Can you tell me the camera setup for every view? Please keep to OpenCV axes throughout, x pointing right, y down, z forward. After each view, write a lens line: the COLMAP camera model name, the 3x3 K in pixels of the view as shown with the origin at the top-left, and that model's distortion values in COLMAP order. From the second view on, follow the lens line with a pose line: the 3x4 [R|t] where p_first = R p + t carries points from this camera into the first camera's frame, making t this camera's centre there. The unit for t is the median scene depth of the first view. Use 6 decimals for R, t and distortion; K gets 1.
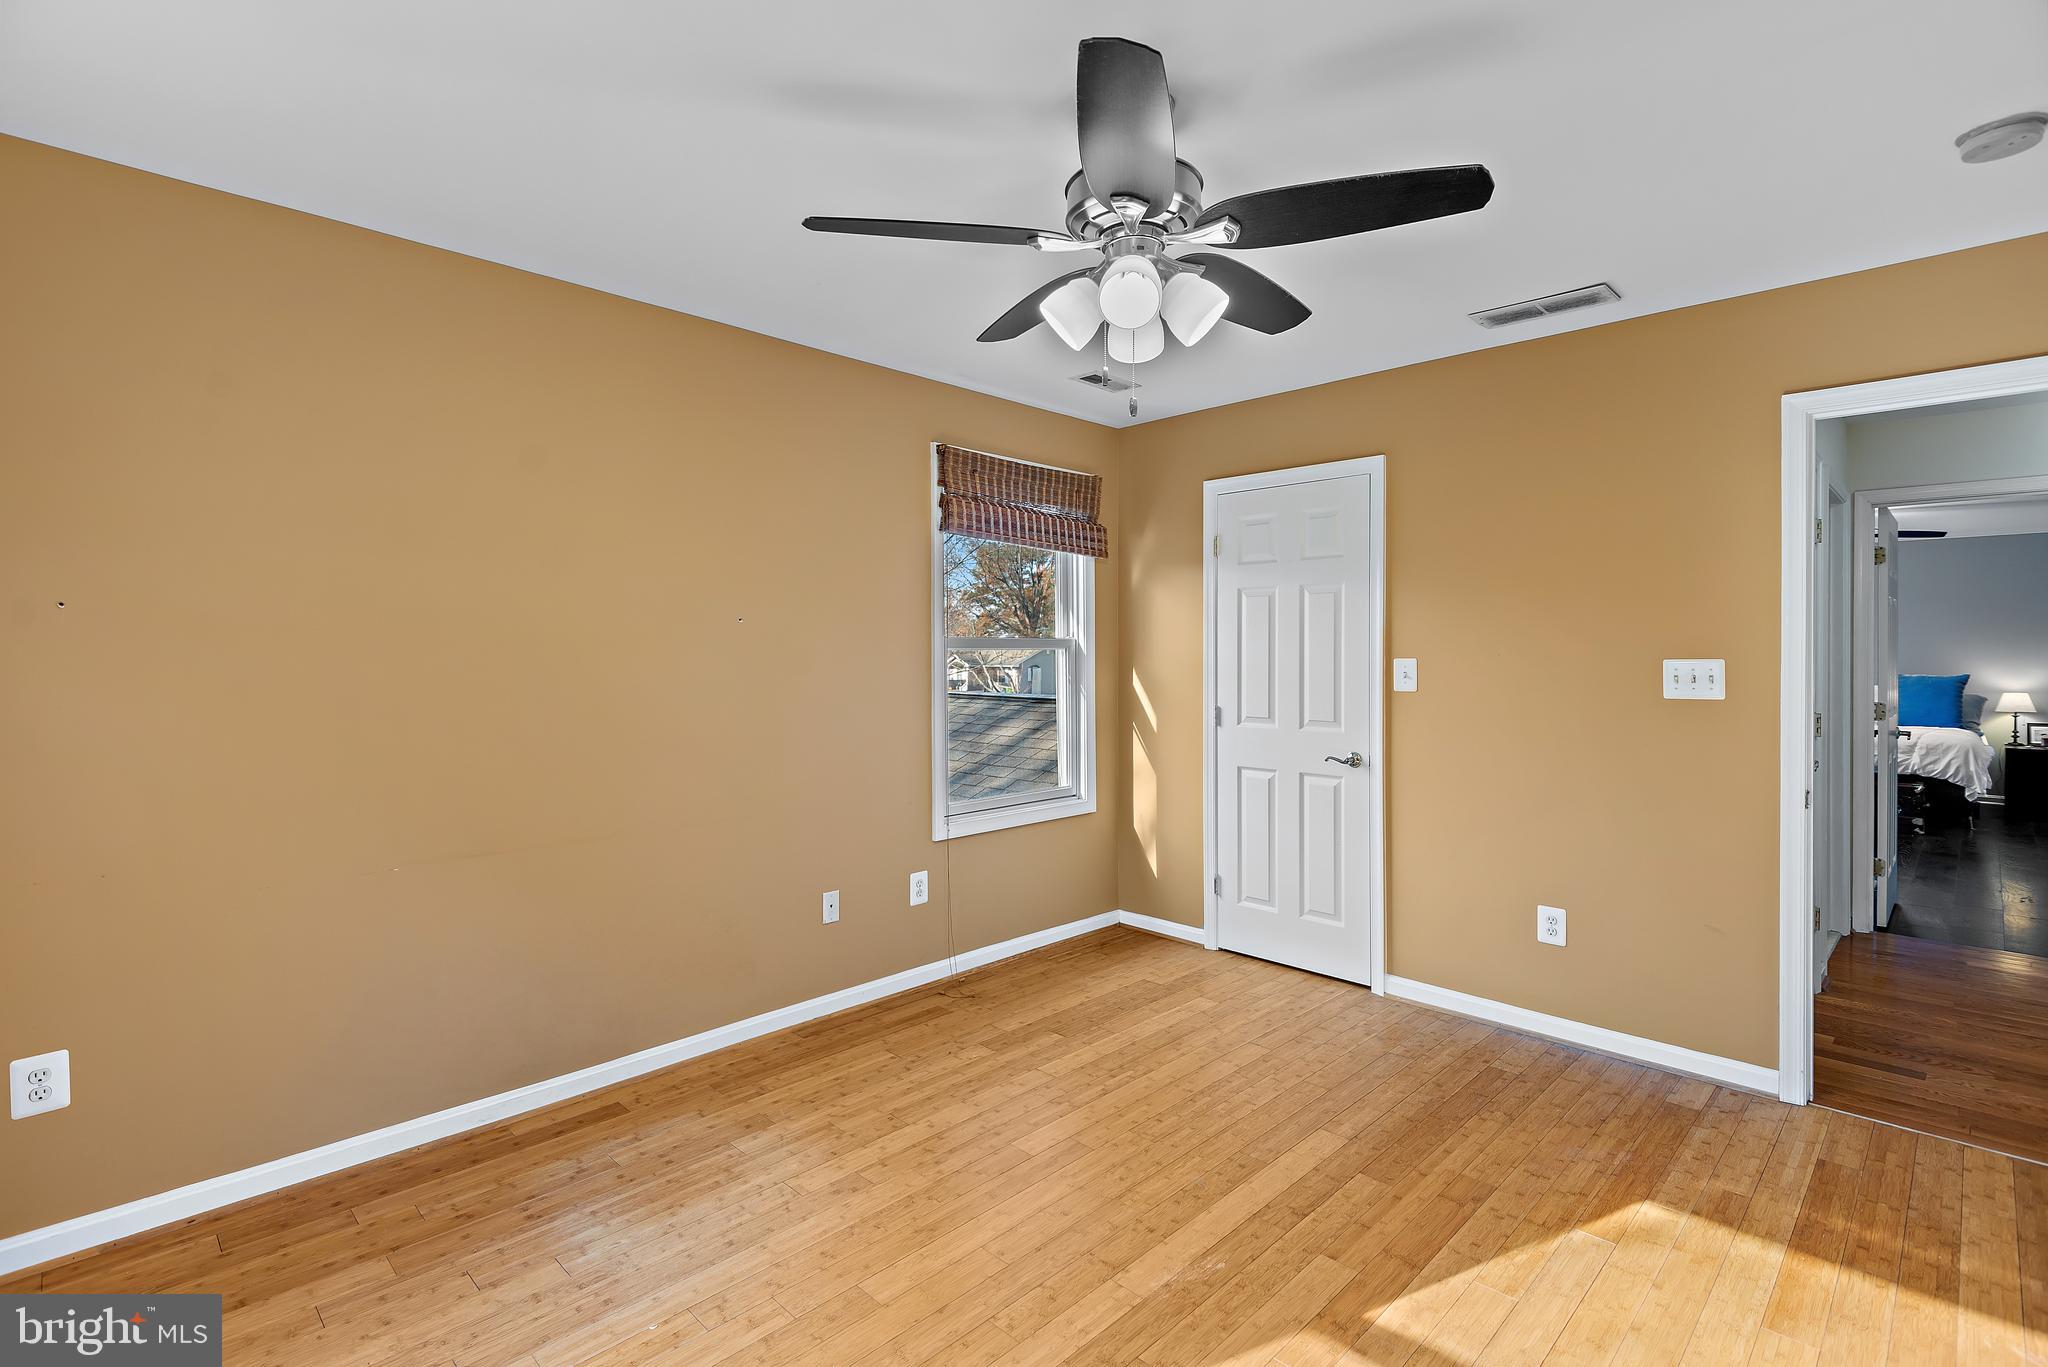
lens RADIAL K [[994.6, 0, 1004.9], [0, 994.6, 650.1], [0, 0, 1]] dist [0.010343, -0.004691]
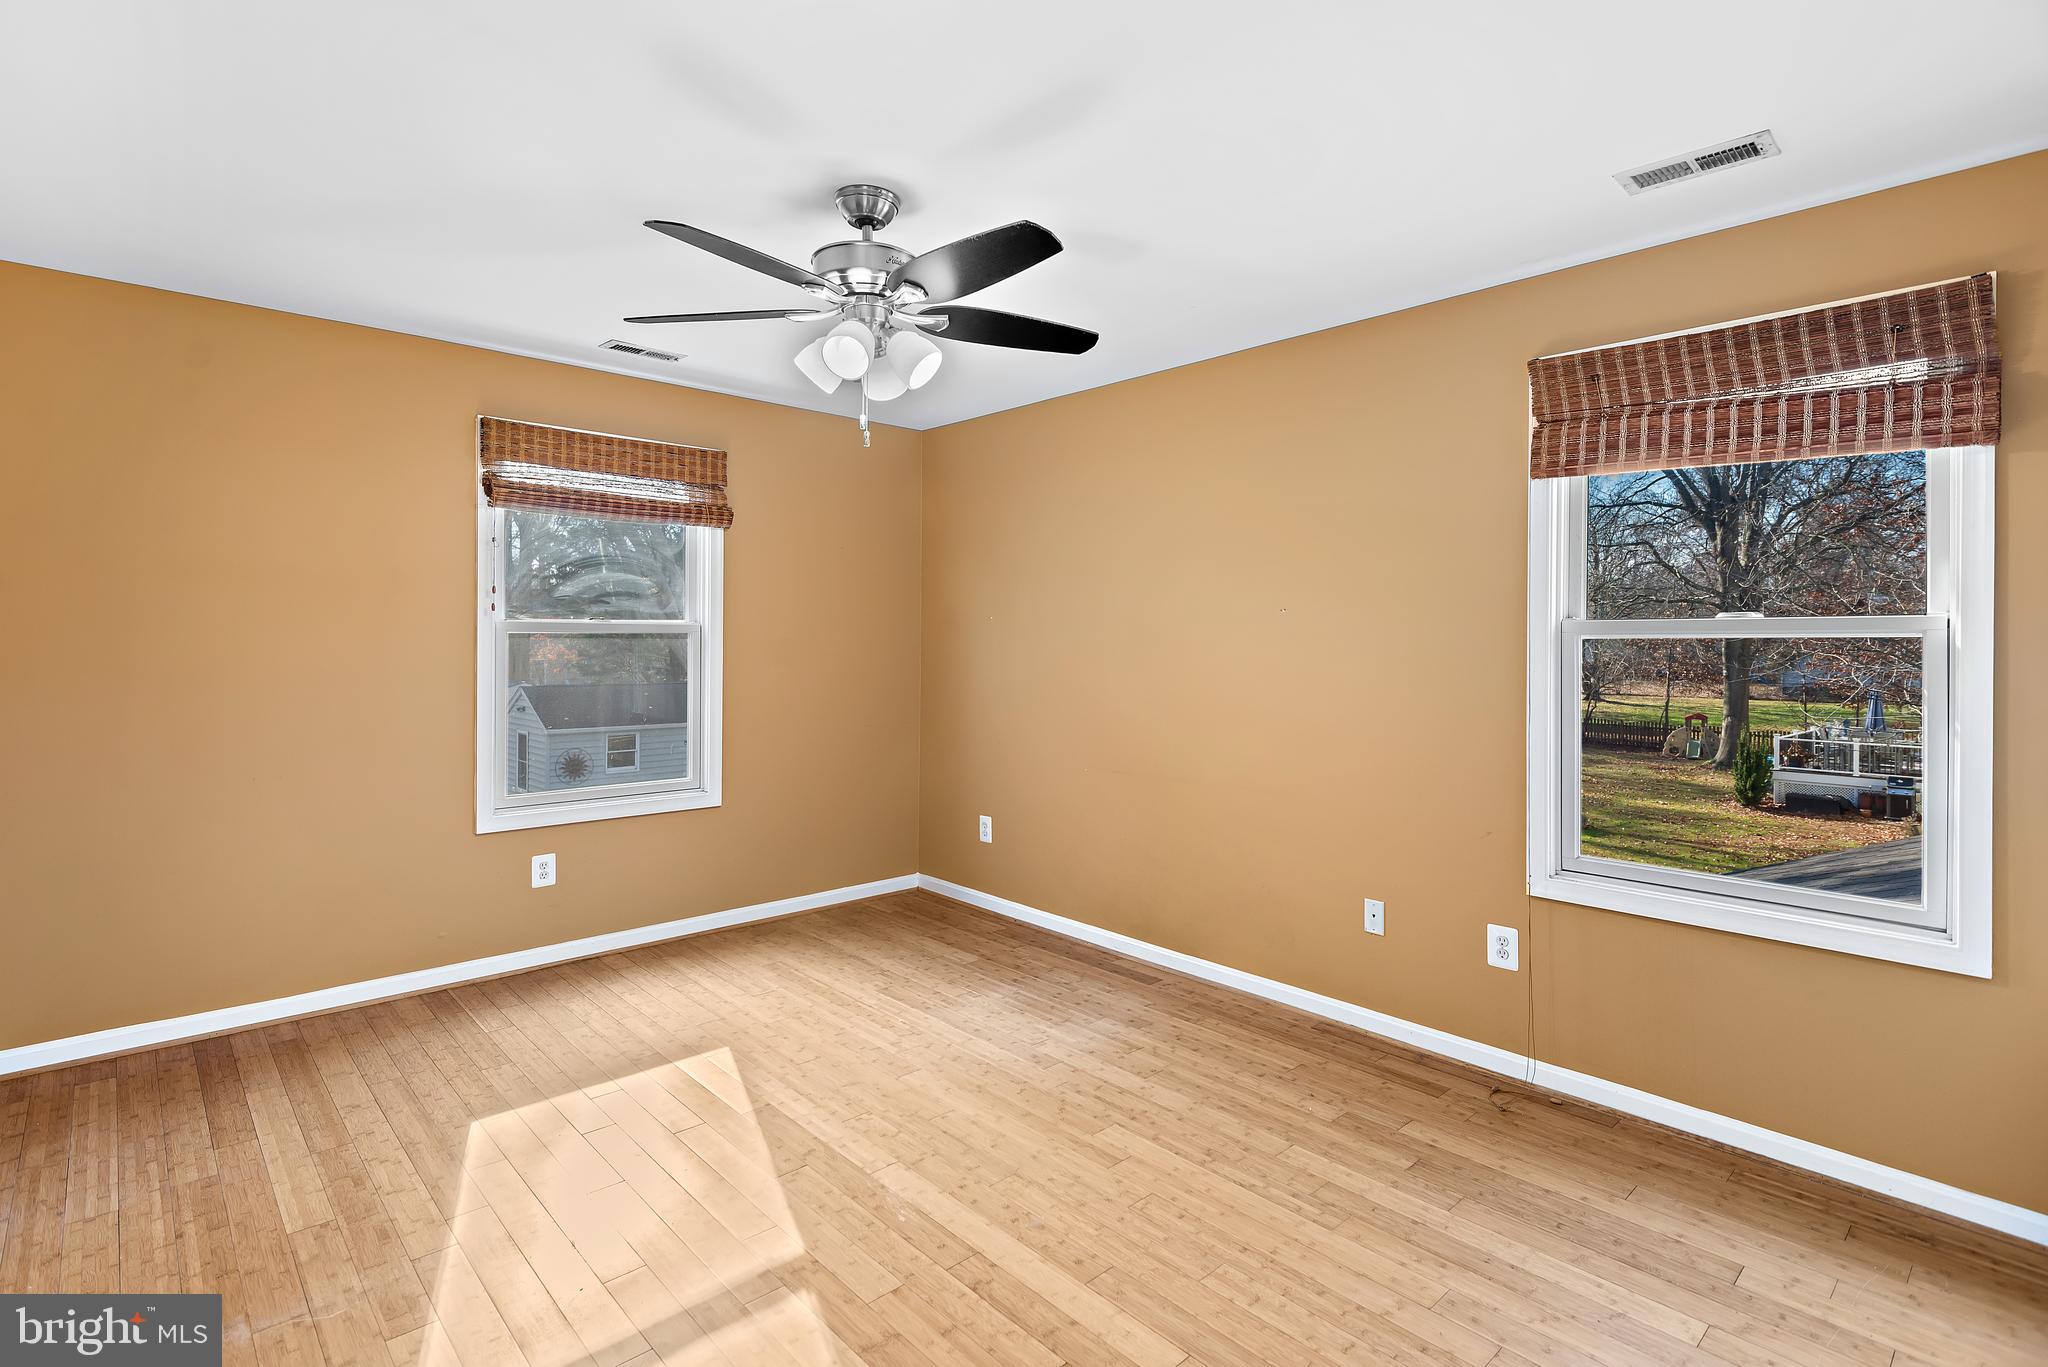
lens RADIAL K [[994.6, 0, 993.7], [0, 994.6, 652.1], [0, 0, 1]] dist [0.010343, -0.004691]
pose [[-0.065621, 0.016424, -0.997709, 0.917481], [-0.009087, 0.999813, 0.017056, 0.001985], [0.997803, 0.010185, -0.065459, 0.853142]]
